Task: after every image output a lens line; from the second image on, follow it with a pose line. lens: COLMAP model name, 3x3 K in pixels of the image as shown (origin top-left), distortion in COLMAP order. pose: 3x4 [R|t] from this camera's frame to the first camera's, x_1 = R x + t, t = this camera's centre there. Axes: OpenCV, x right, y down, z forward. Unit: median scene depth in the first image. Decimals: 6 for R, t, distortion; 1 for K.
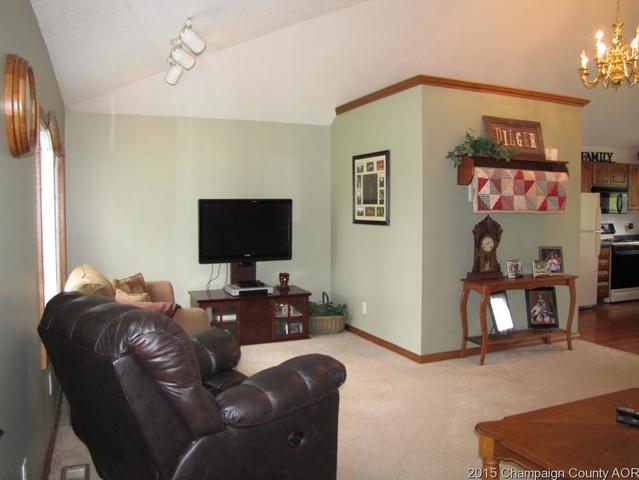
lens RADIAL K [[539.0, 0, 322.0], [0, 539.0, 230.9], [0, 0, 1]] dist [-0.183095, 0.163529]
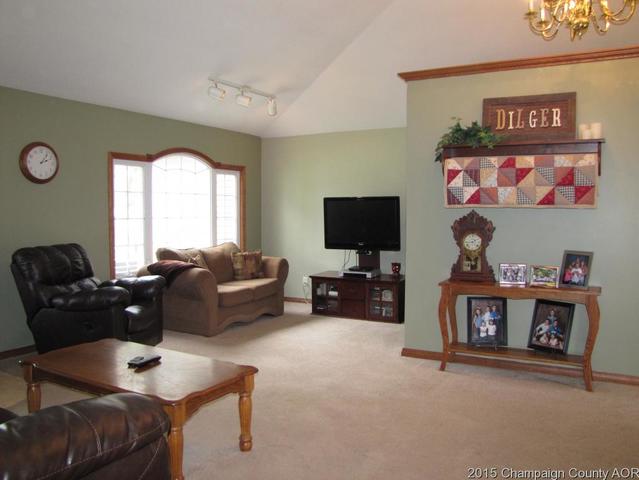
lens RADIAL K [[539.0, 0, 322.0], [0, 539.0, 230.9], [0, 0, 1]] dist [-0.183095, 0.163529]
pose [[0.597238, 0.032053, -0.801423, 0.851199], [-0.033116, 0.999335, 0.015290, 0.000555], [0.801380, 0.017408, 0.597902, 0.246449]]
